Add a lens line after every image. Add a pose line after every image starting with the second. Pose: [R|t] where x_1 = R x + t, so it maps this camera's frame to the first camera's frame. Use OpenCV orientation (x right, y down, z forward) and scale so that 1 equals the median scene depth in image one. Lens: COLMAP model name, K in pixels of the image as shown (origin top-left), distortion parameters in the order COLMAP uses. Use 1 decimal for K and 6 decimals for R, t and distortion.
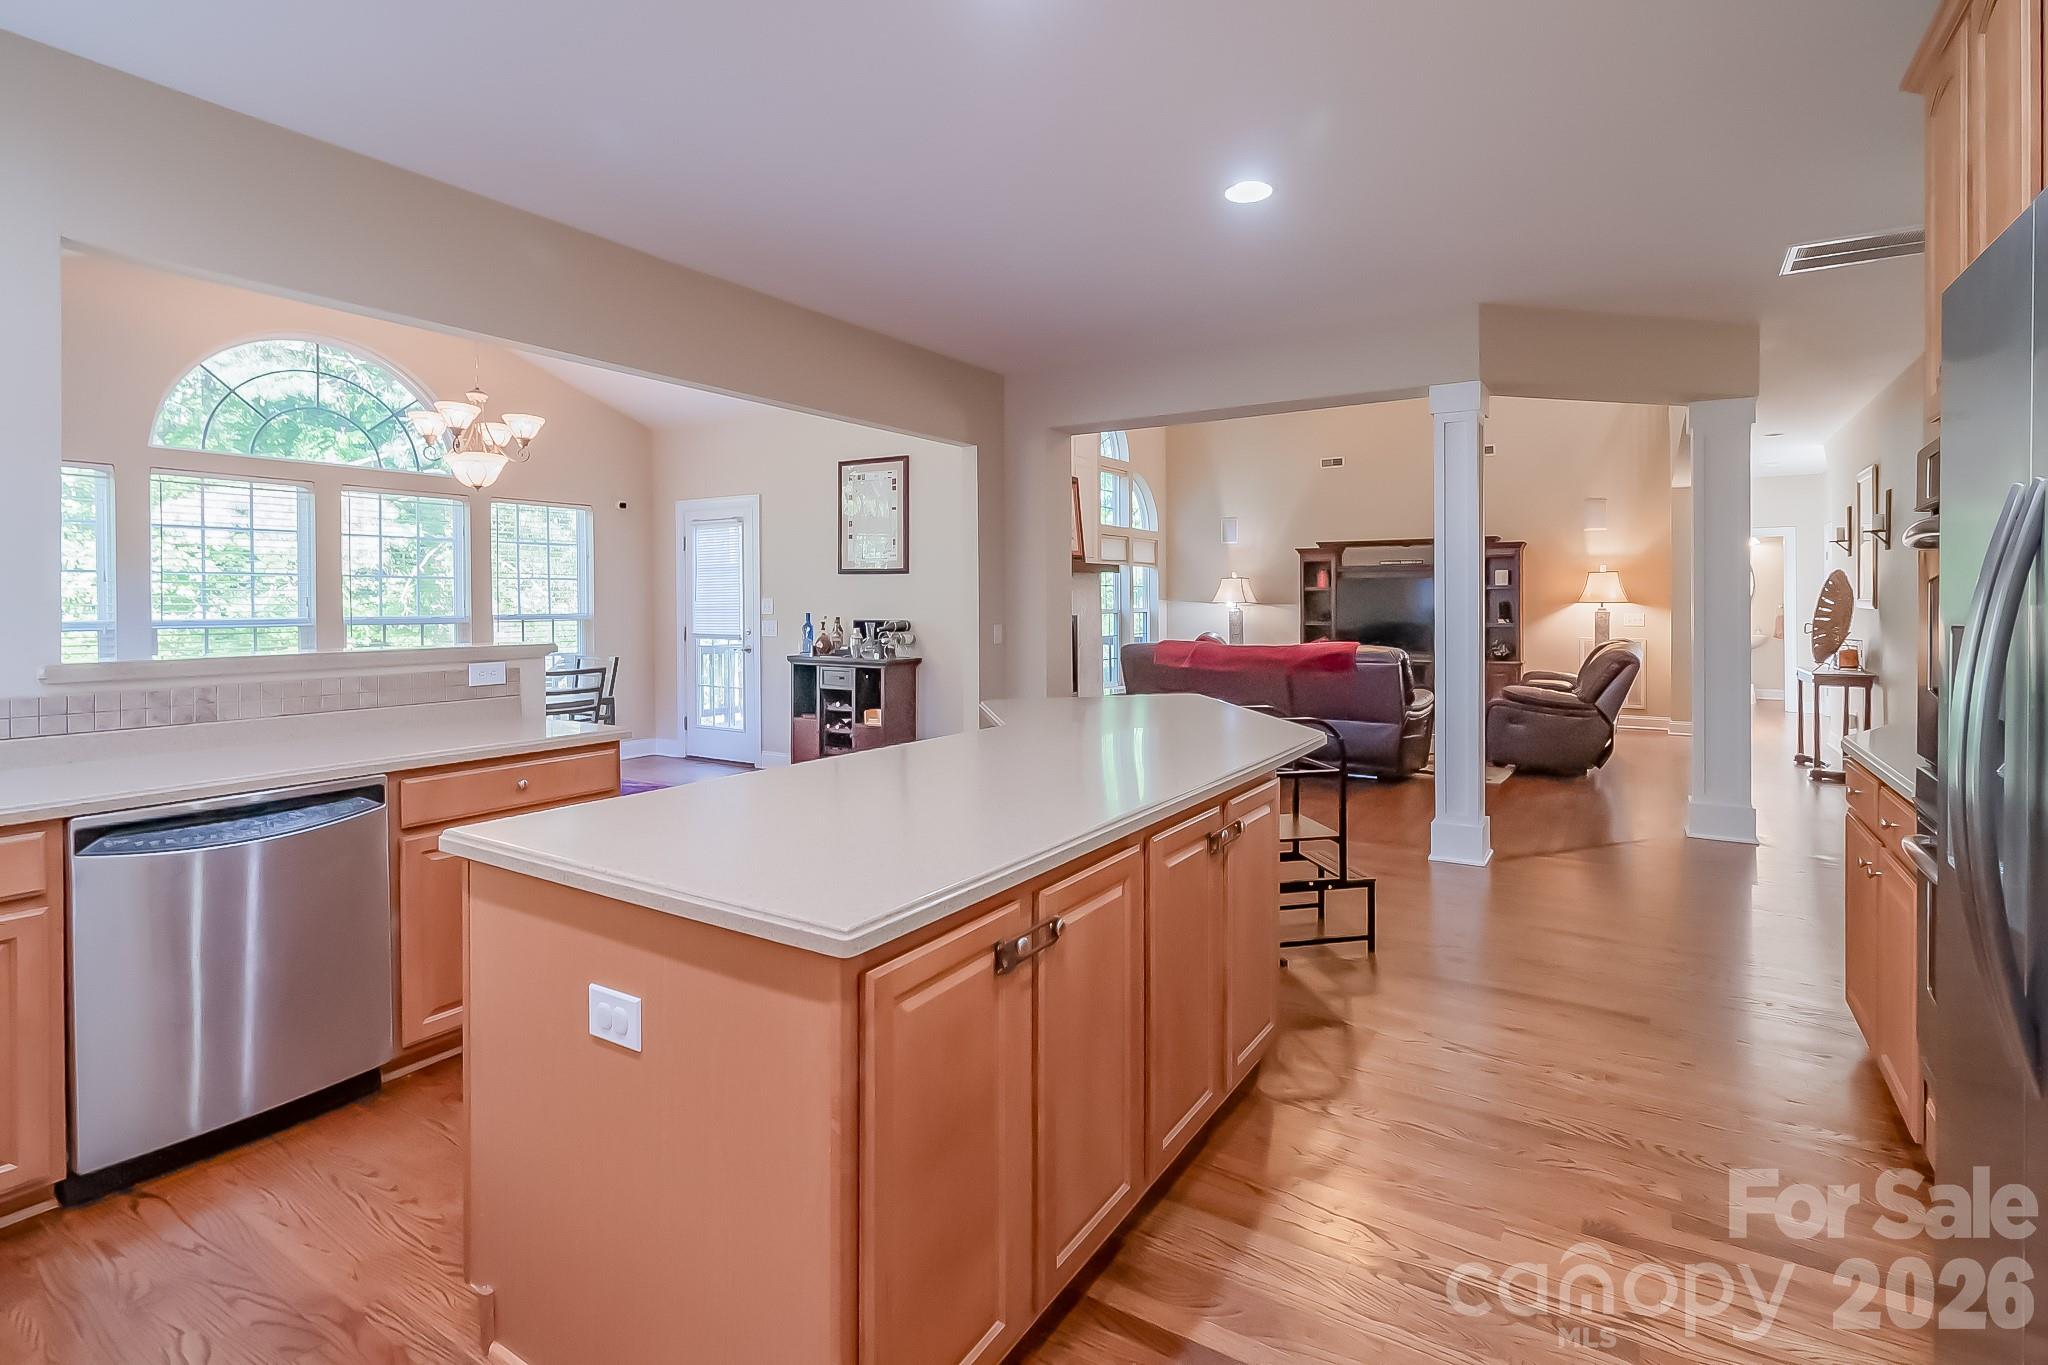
lens RADIAL K [[947.9, 0, 1048.1], [0, 947.9, 609.9], [0, 0, 1]] dist [0.001530, 0.000227]
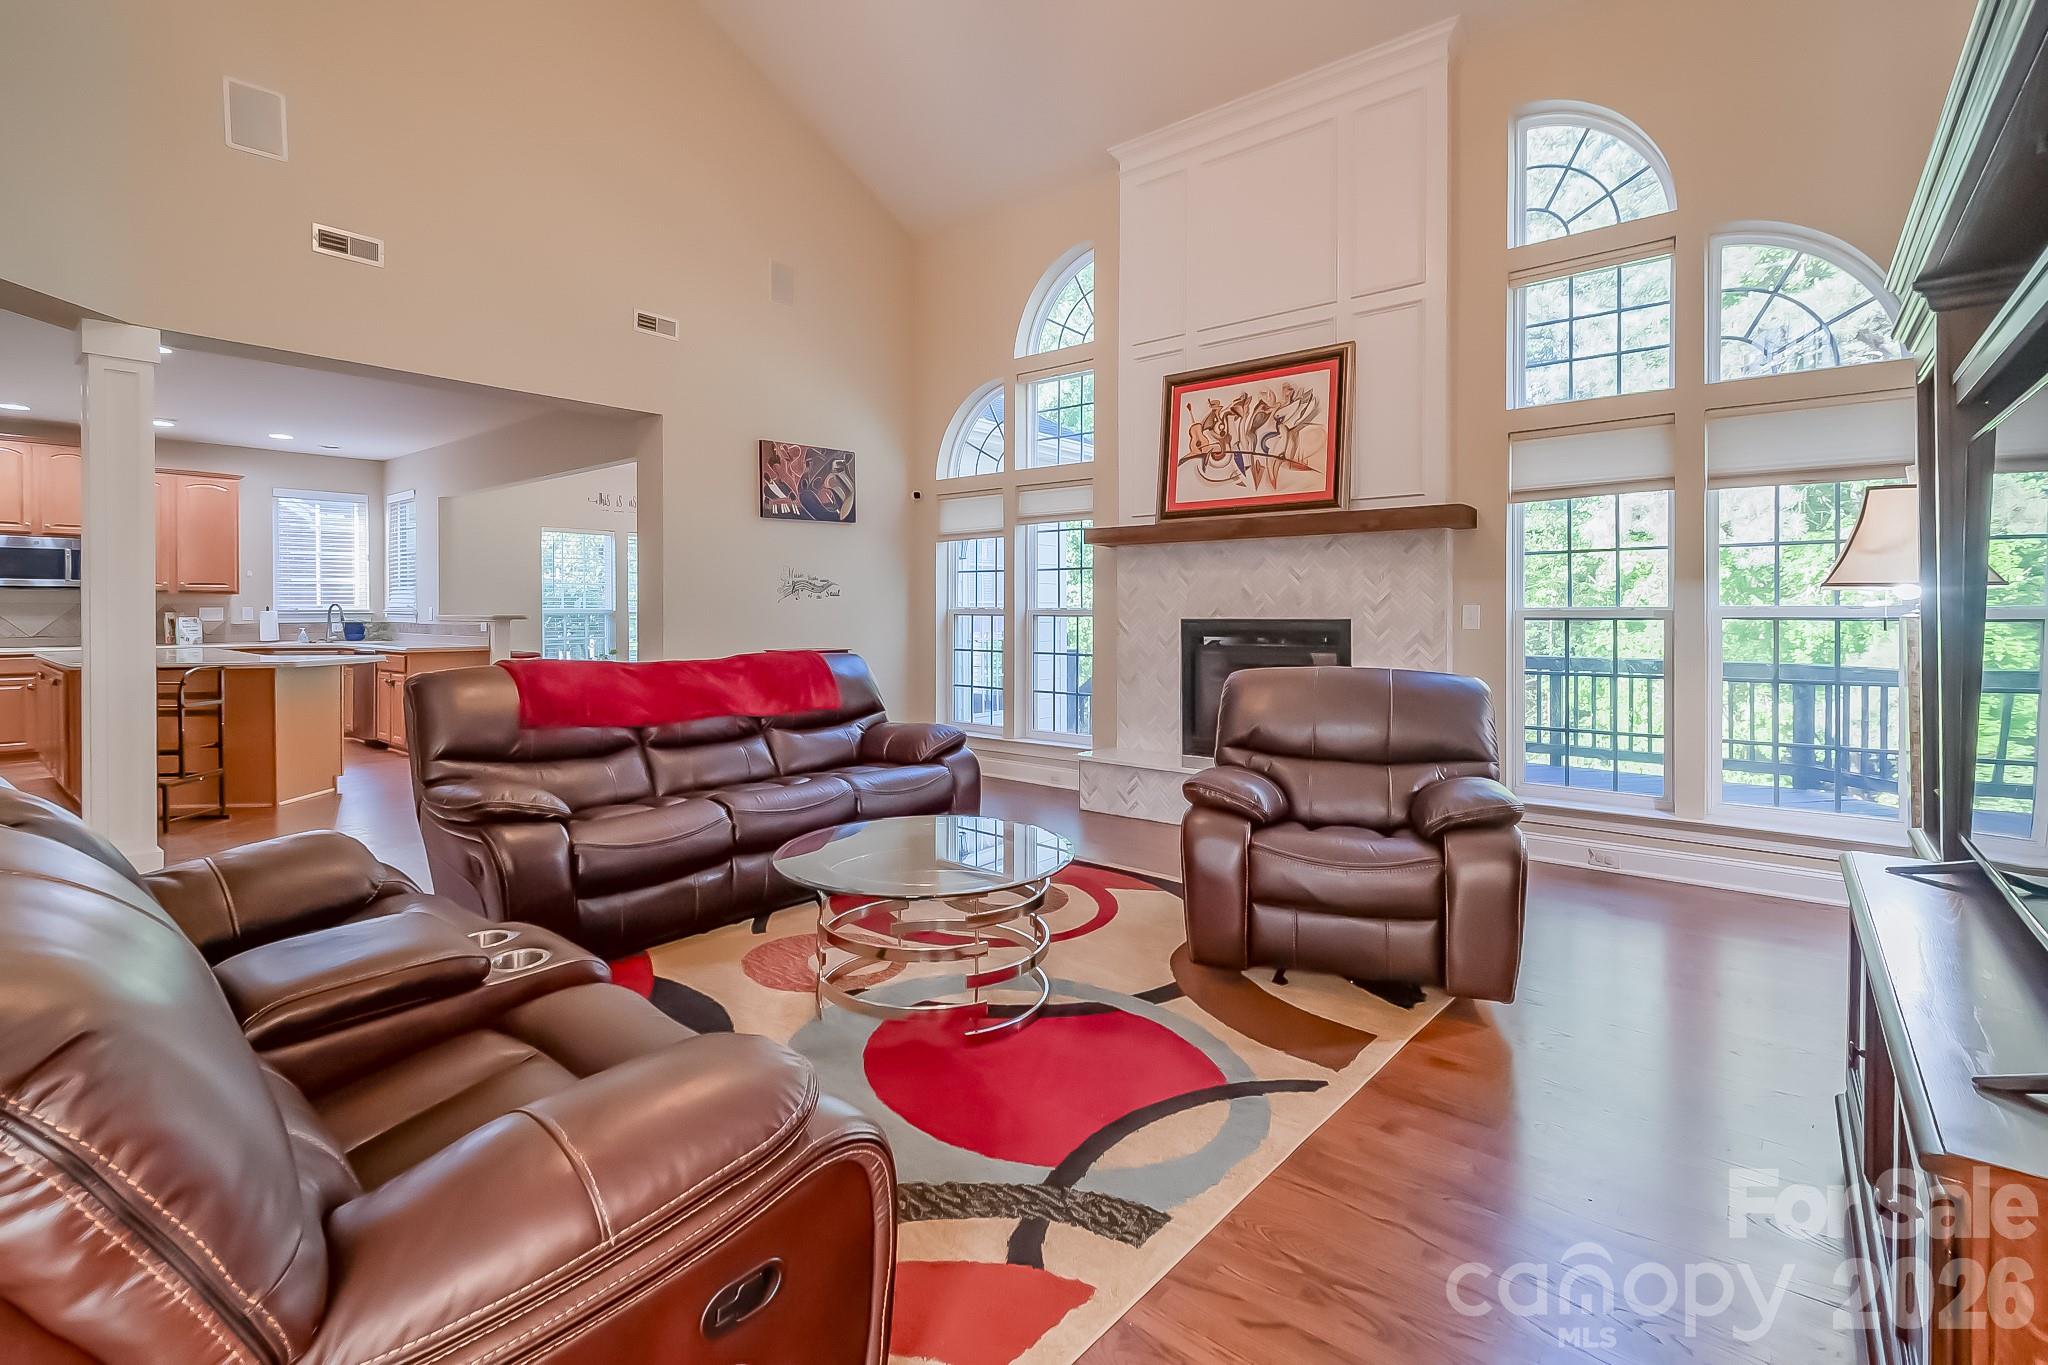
lens RADIAL K [[935.3, 0, 1027.0], [0, 935.3, 614.2], [0, 0, 1]] dist [0.001466, 0.000051]
pose [[-0.129292, 0.007318, -0.991580, 0.854888], [-0.007214, 0.999939, 0.008320, 0.002612], [0.991580, 0.008229, -0.129232, 1.423708]]
